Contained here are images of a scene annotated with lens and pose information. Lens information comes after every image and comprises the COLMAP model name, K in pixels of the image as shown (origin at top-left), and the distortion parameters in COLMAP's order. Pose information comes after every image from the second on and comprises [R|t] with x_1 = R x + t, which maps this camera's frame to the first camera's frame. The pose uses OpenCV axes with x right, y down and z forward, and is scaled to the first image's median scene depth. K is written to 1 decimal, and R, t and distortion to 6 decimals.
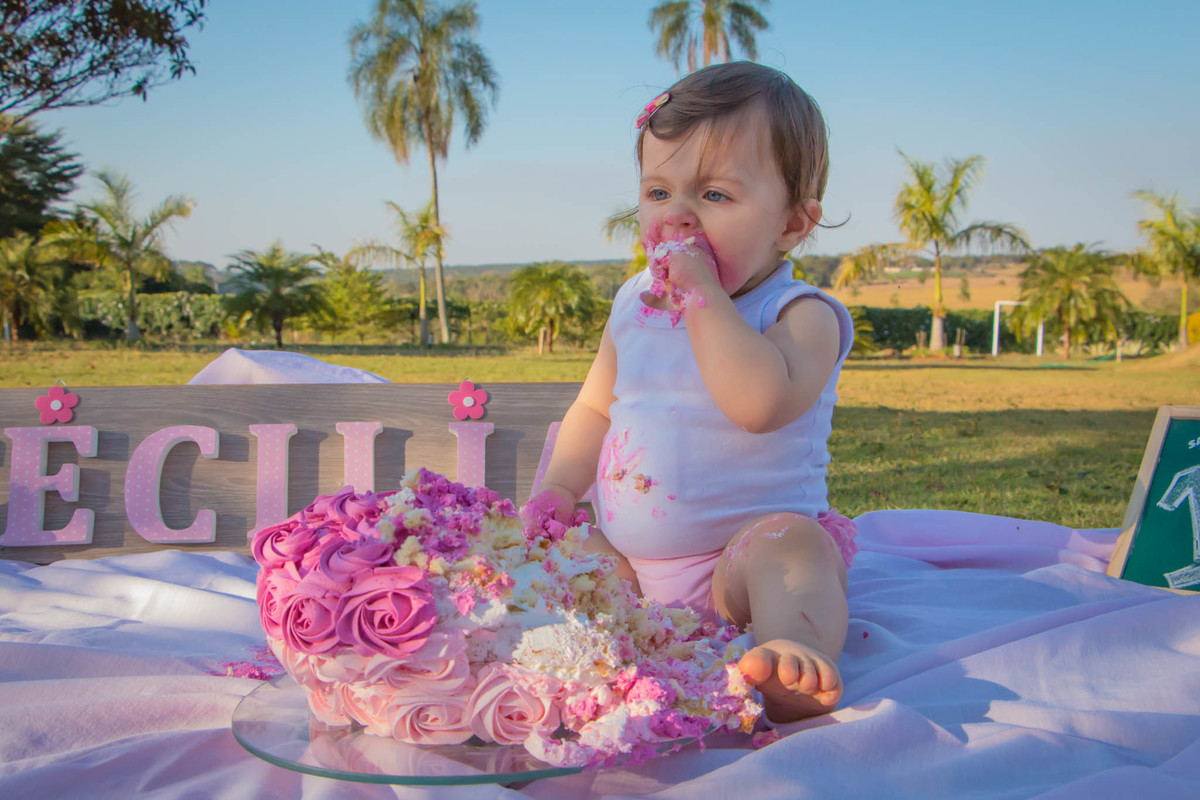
lens RADIAL K [[1349.5, 0, 617.2], [0, 1349.5, 494.6], [0, 0, 1]] dist [-0.018033, 0.000000]
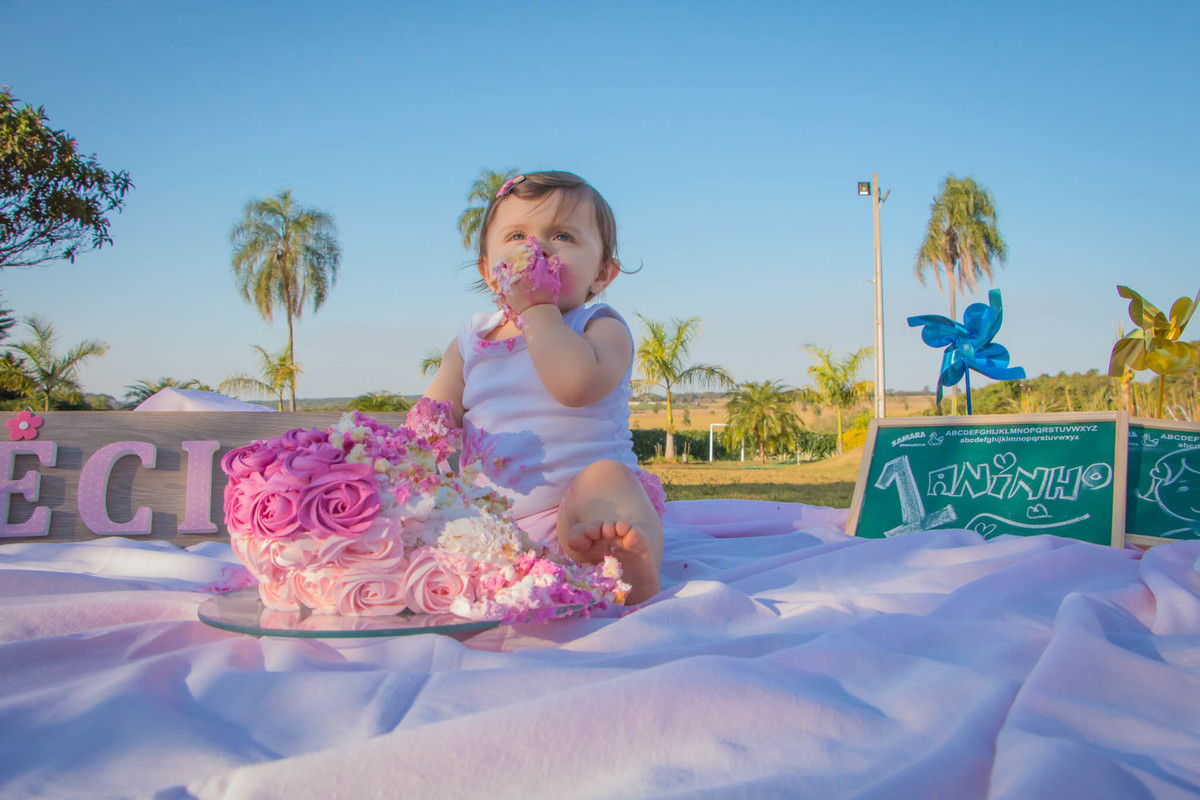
lens RADIAL K [[1028.5, 0, 598.5], [0, 1028.5, 404.2], [0, 0, 1]] dist [-0.139483, 0.092565]
pose [[0.986018, 0.004005, 0.166593, -0.083157], [0.024224, 0.985647, -0.167072, 0.145857], [-0.164871, 0.168772, 0.971768, 0.030208]]
